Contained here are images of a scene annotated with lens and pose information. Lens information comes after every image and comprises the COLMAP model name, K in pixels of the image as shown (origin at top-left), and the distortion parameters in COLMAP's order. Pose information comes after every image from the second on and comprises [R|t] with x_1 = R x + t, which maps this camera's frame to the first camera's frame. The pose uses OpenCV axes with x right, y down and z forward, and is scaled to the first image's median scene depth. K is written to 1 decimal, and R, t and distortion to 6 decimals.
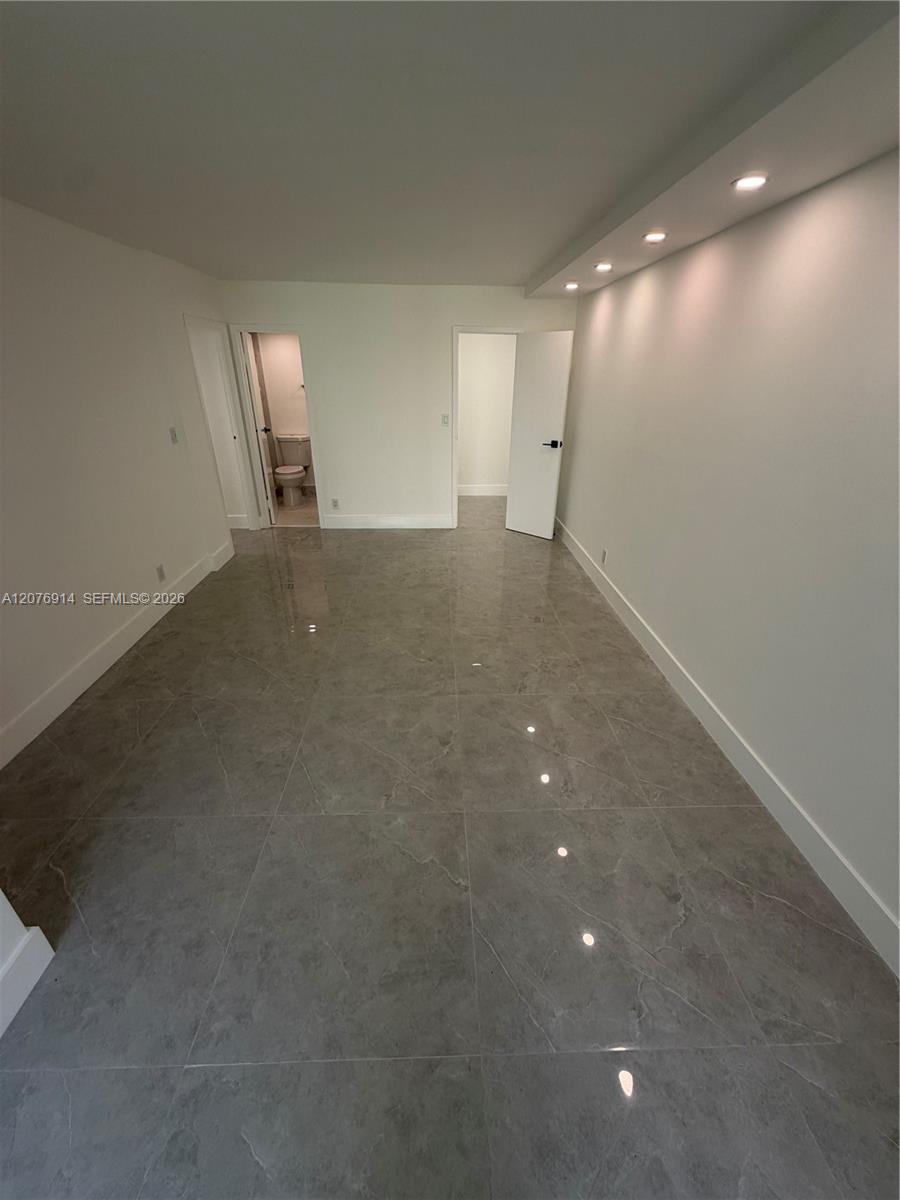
lens RADIAL K [[477.0, 0, 448.6], [0, 477.0, 597.9], [0, 0, 1]] dist [0.000501, -0.000025]
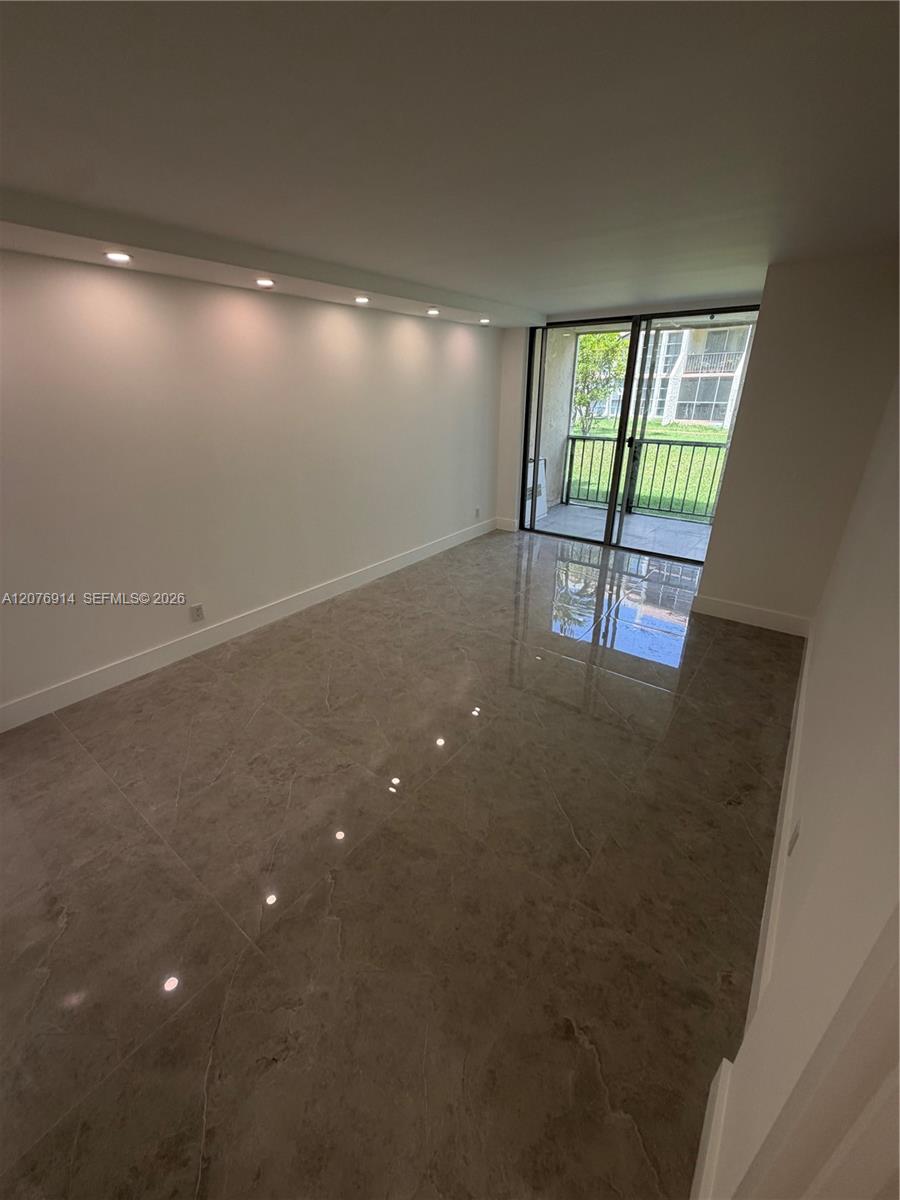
lens RADIAL K [[477.0, 0, 448.6], [0, 477.0, 597.9], [0, 0, 1]] dist [0.000501, -0.000025]
pose [[-0.775197, -0.257058, 0.577054, -0.677563], [0.274725, 0.685383, 0.674372, -0.754608], [-0.568855, 0.681302, -0.460686, 1.532006]]
